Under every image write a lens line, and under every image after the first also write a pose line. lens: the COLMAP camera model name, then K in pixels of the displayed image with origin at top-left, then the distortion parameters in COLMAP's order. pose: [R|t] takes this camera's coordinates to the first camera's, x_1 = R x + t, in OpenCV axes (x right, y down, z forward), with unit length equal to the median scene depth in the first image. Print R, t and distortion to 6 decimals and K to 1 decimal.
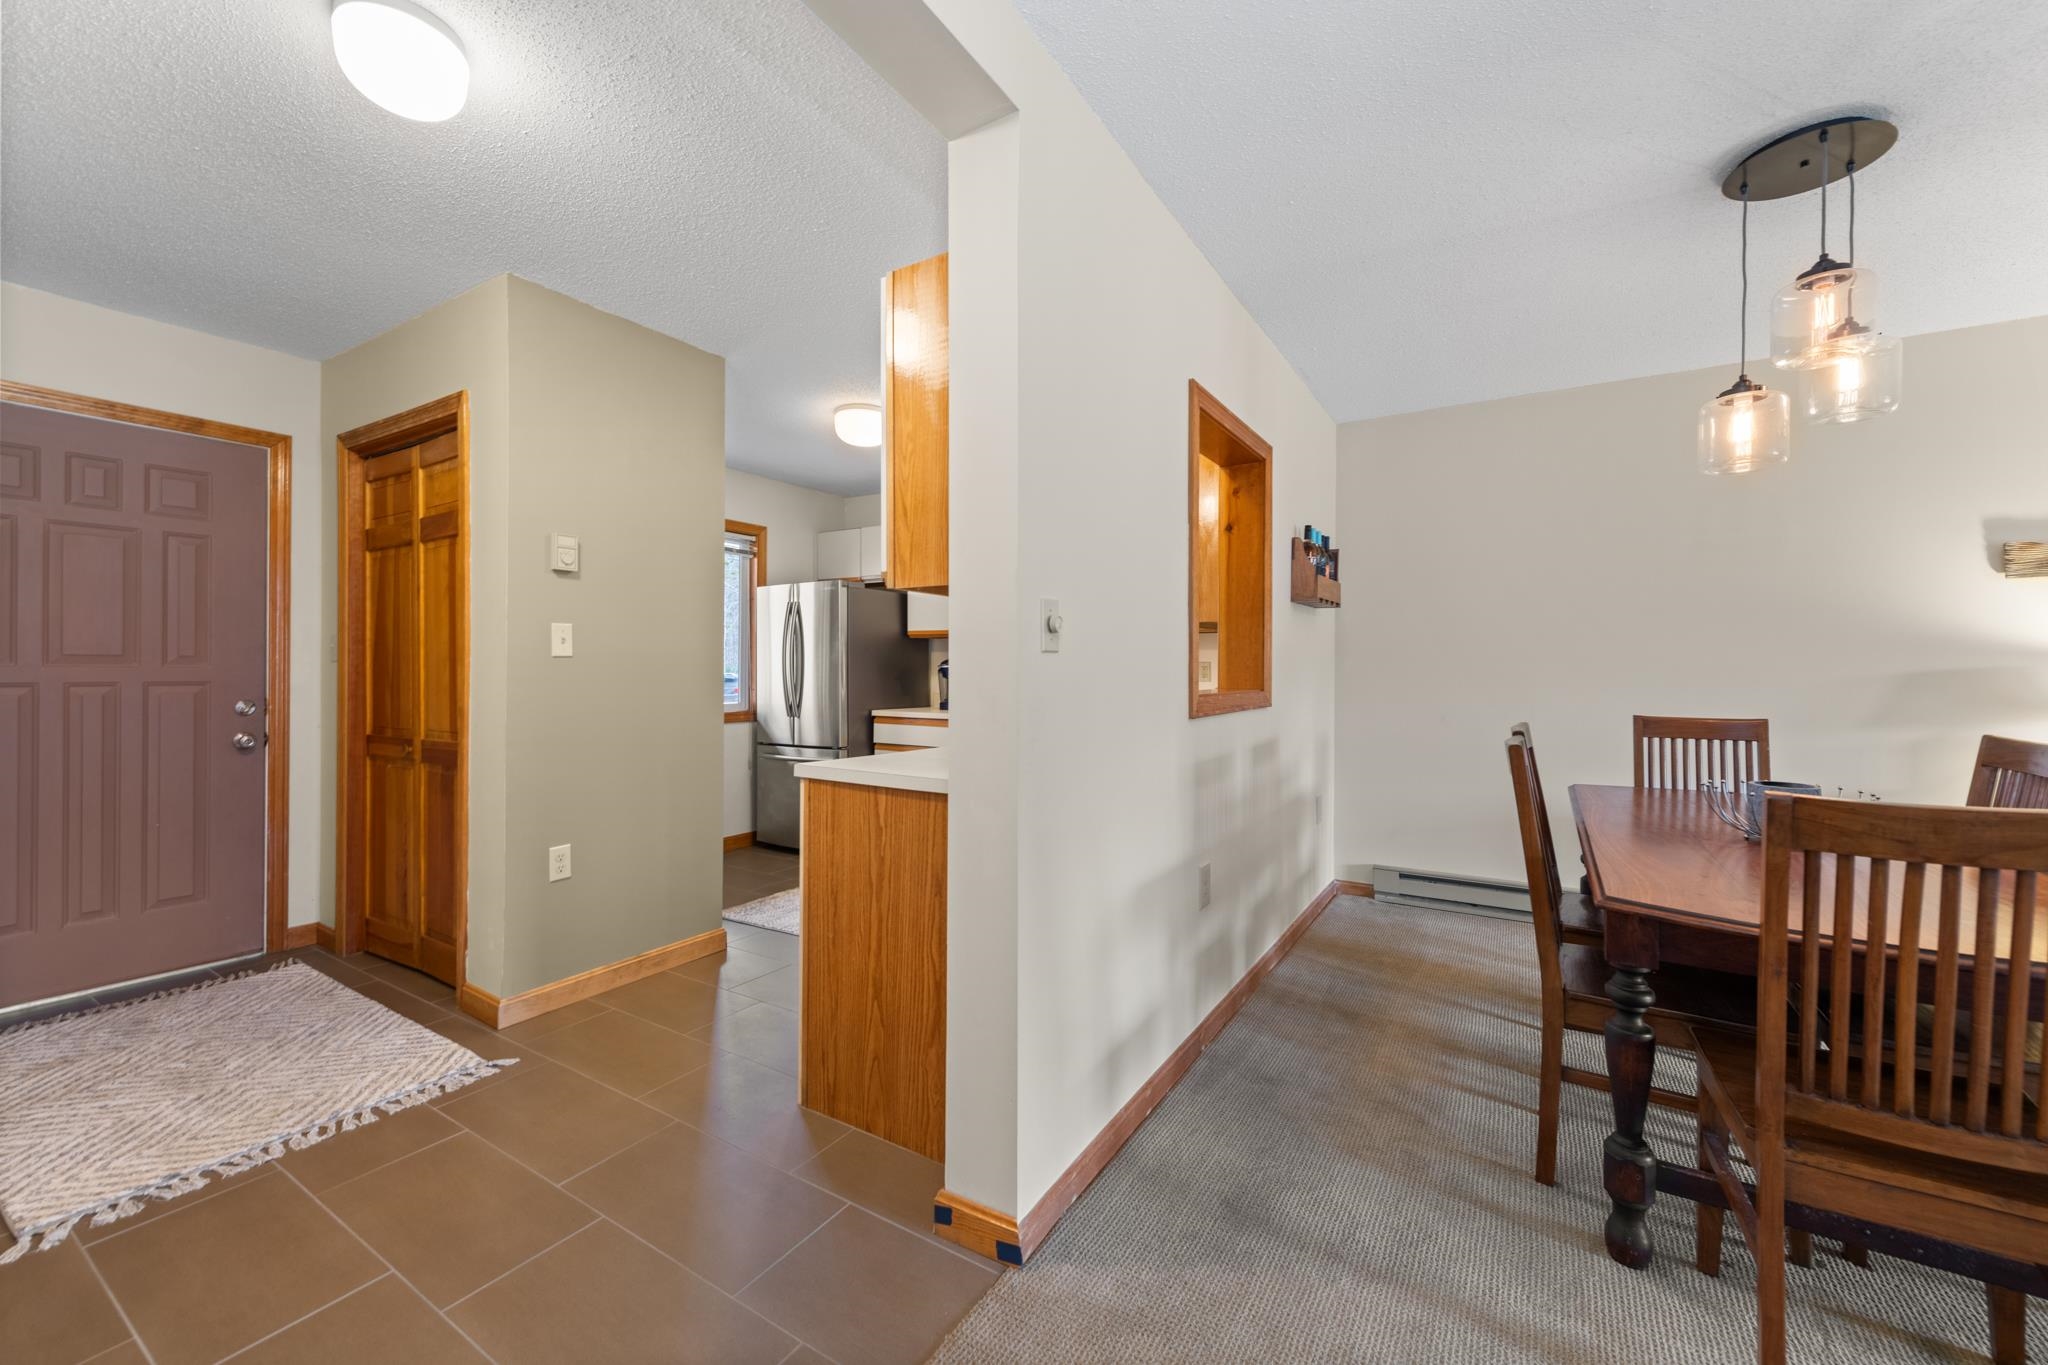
lens RADIAL K [[802.2, 0, 1032.2], [0, 802.2, 671.5], [0, 0, 1]] dist [0.011805, -0.000225]
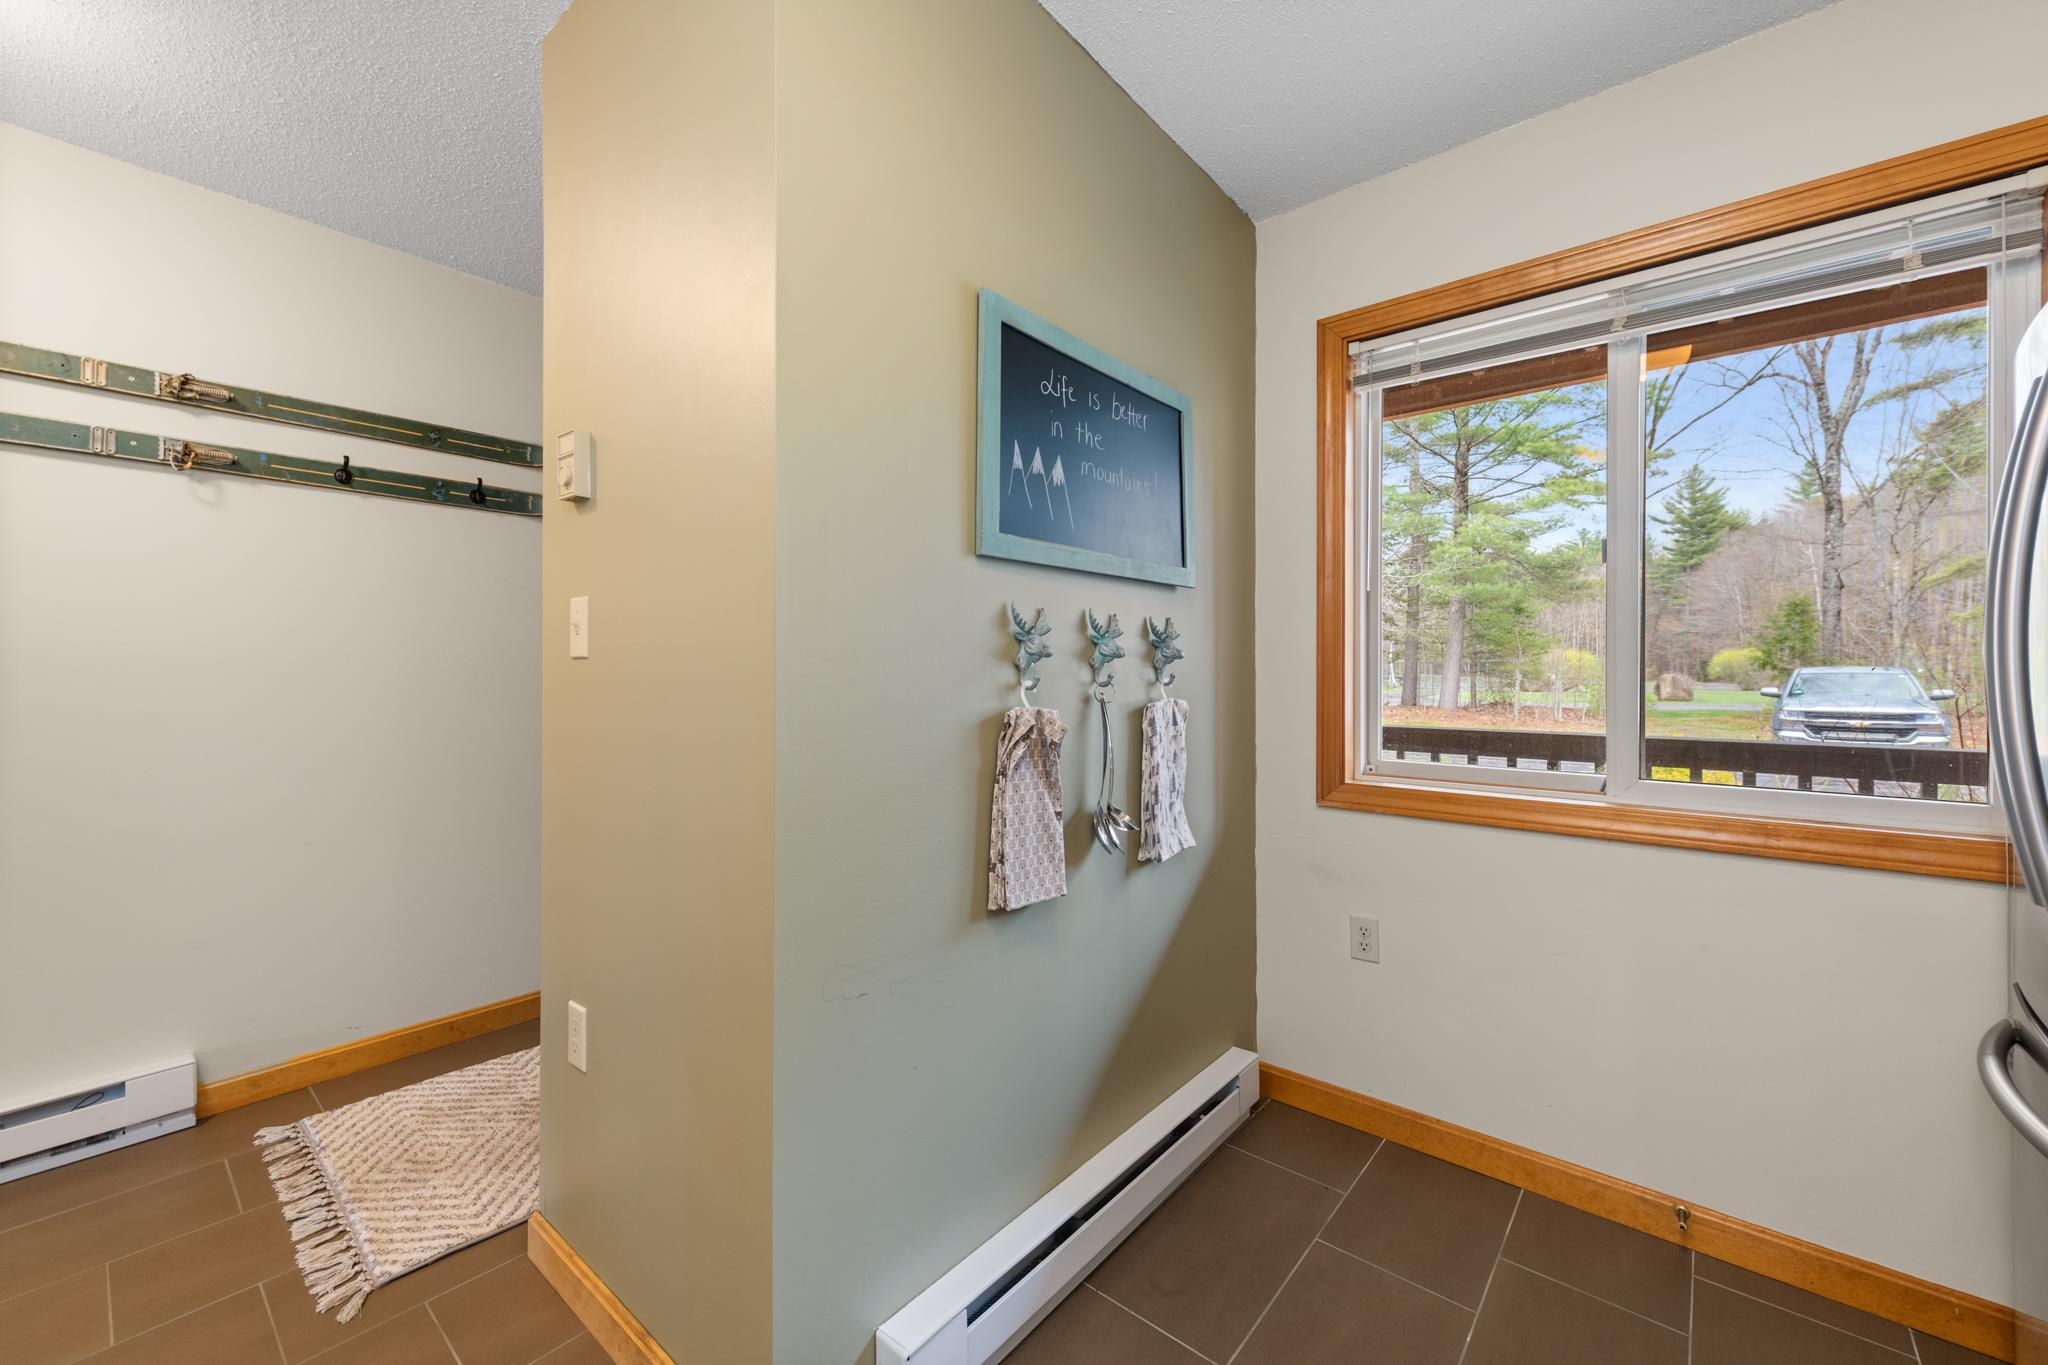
lens RADIAL K [[802.2, 0, 1032.2], [0, 802.2, 671.5], [0, 0, 1]] dist [0.011805, -0.000225]
pose [[-0.140827, -0.007656, -0.990005, -0.102581], [-0.003929, 0.999967, -0.007174, -0.008091], [0.990026, 0.002879, -0.140853, 1.757638]]
